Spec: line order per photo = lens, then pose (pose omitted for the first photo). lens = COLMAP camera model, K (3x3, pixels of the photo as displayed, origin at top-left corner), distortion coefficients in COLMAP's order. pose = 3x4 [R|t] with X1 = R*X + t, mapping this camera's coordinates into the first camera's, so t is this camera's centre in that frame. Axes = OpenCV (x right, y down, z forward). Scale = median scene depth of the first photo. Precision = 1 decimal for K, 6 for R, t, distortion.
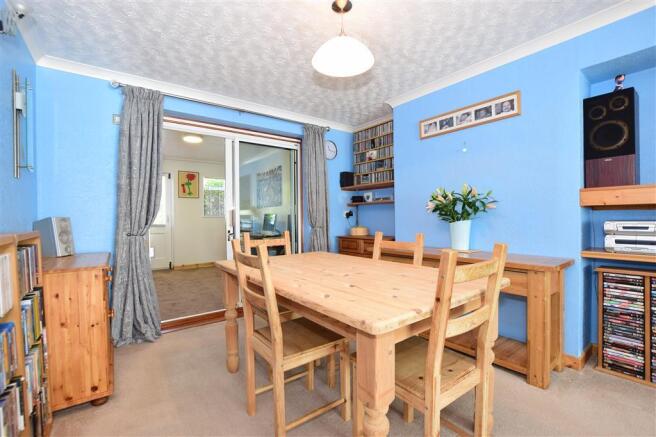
lens RADIAL K [[291.0, 0, 330.7], [0, 291.0, 218.6], [0, 0, 1]] dist [-0.037435, 0.007116]
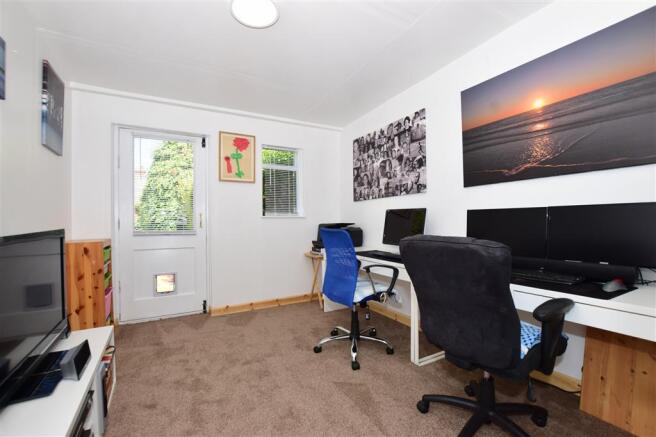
lens RADIAL K [[291.0, 0, 330.7], [0, 291.0, 218.6], [0, 0, 1]] dist [-0.037435, 0.007116]
pose [[0.992382, -0.000624, -0.123199, -0.257682], [0.000200, 0.999994, -0.003455, -0.000650], [0.123200, 0.003404, 0.992376, 0.494401]]
